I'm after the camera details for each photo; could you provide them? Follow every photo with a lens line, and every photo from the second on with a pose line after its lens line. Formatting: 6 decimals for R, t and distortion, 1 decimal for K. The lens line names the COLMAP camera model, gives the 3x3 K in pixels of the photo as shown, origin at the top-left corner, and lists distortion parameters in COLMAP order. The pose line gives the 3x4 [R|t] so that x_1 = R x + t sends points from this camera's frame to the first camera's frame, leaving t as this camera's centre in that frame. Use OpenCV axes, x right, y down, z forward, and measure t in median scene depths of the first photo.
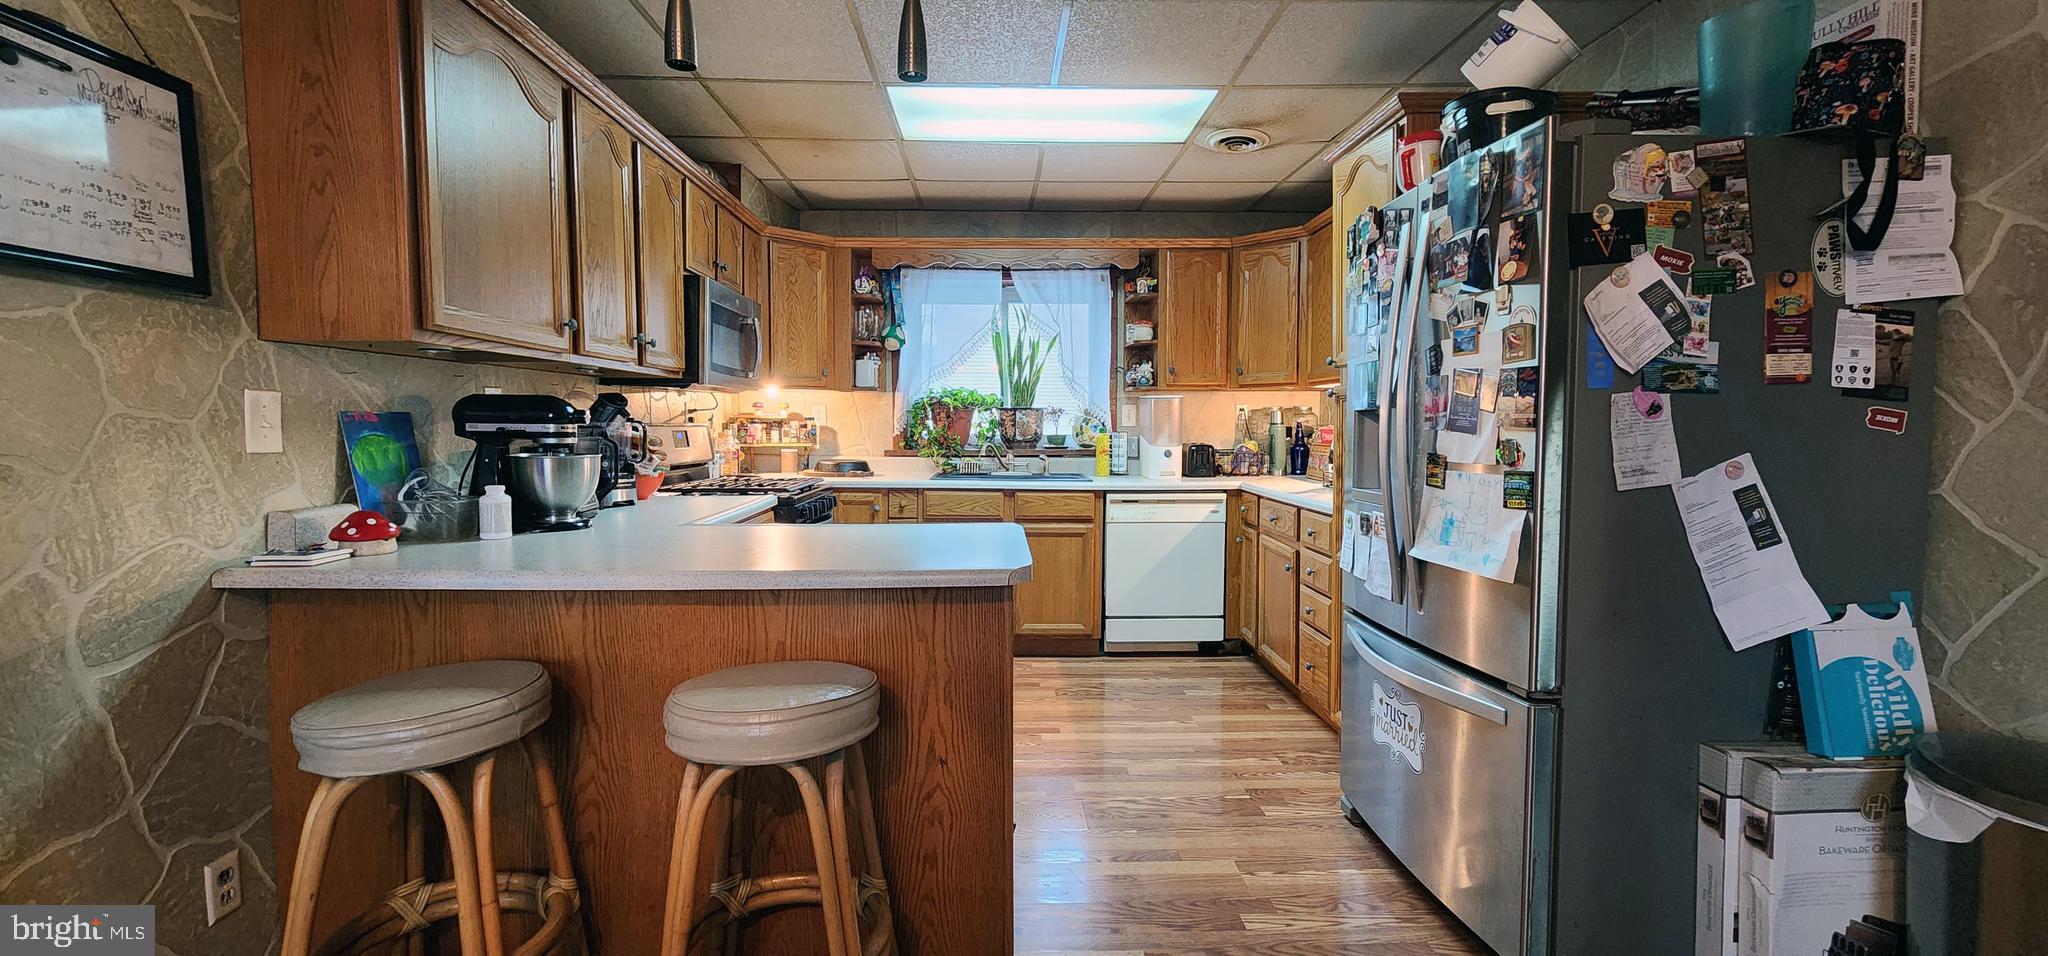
lens RADIAL K [[847.3, 0, 1022.6], [0, 847.3, 474.5], [0, 0, 1]] dist [0.002193, -0.000446]
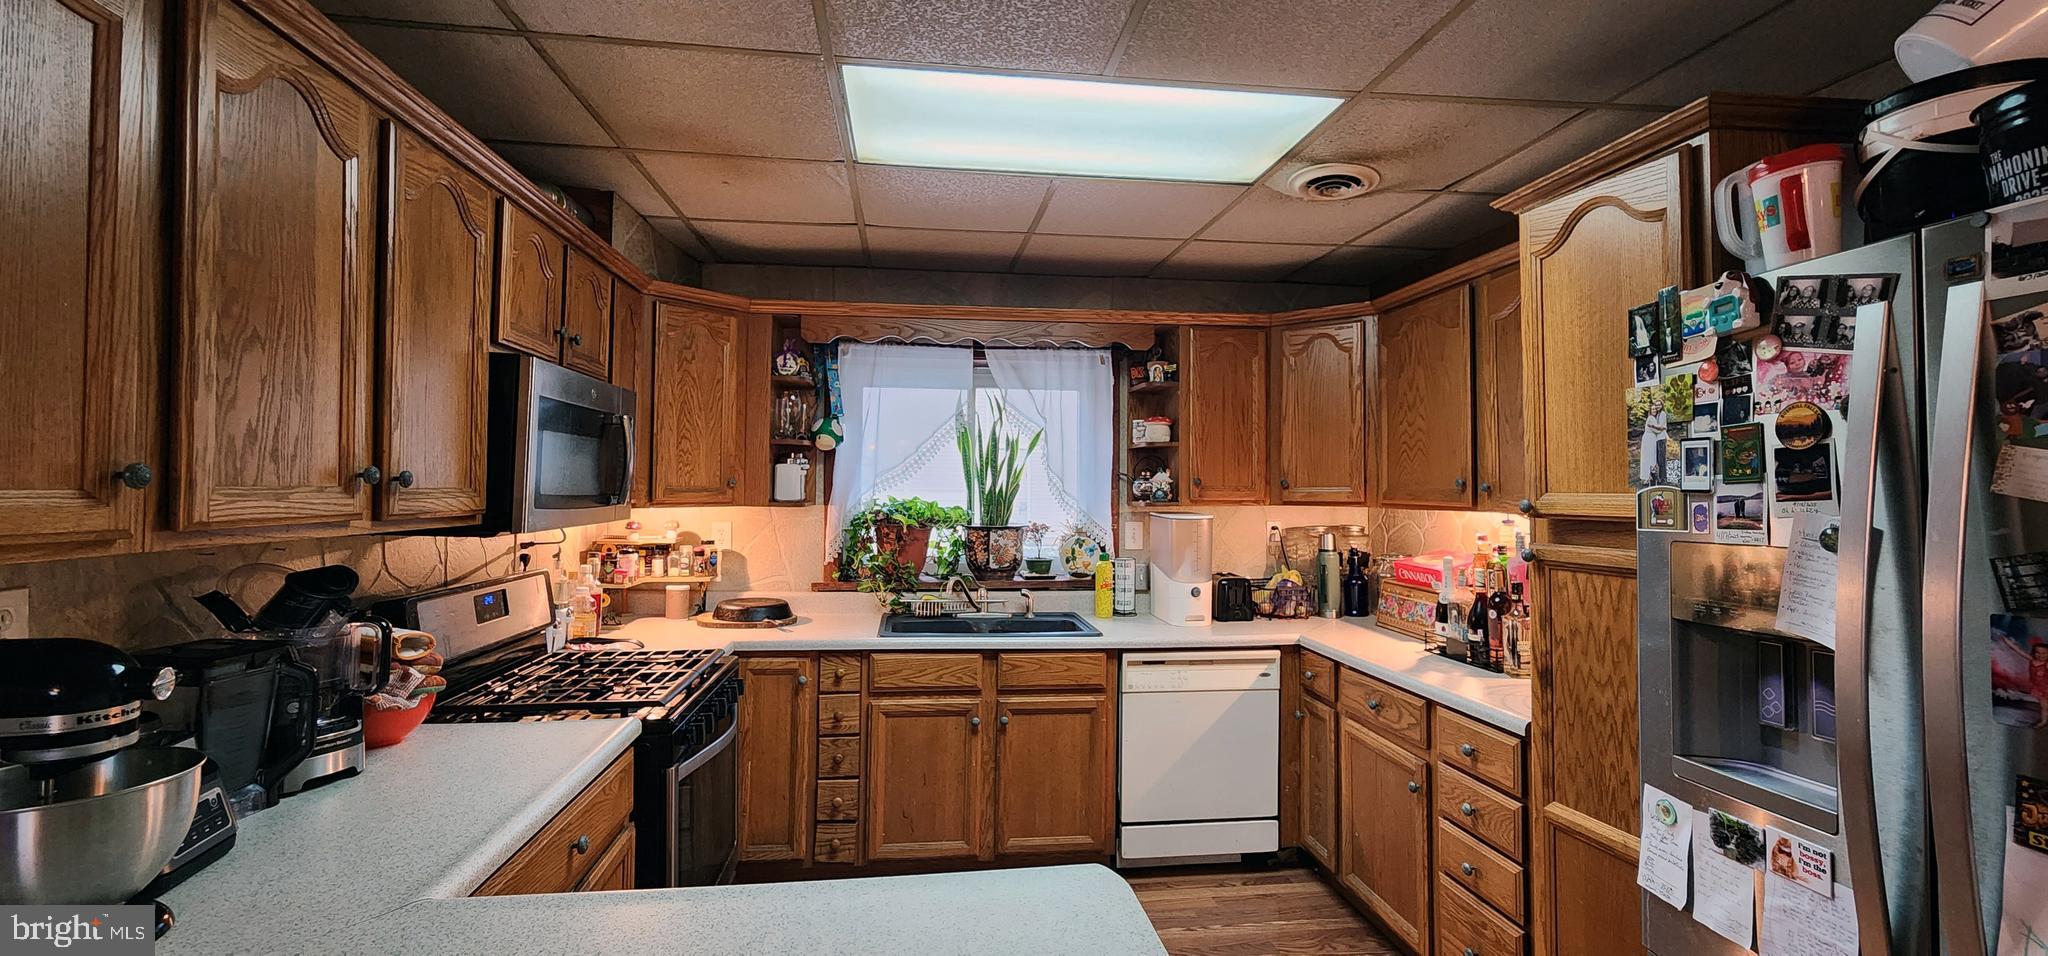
lens RADIAL K [[847.3, 0, 1021.3], [0, 847.3, 474.1], [0, 0, 1]] dist [0.002193, -0.000446]
pose [[0.995054, 0.007227, 0.099068, -0.060964], [0.000378, 0.997067, -0.076533, -0.074633], [-0.099331, 0.076192, 0.992133, 0.267449]]
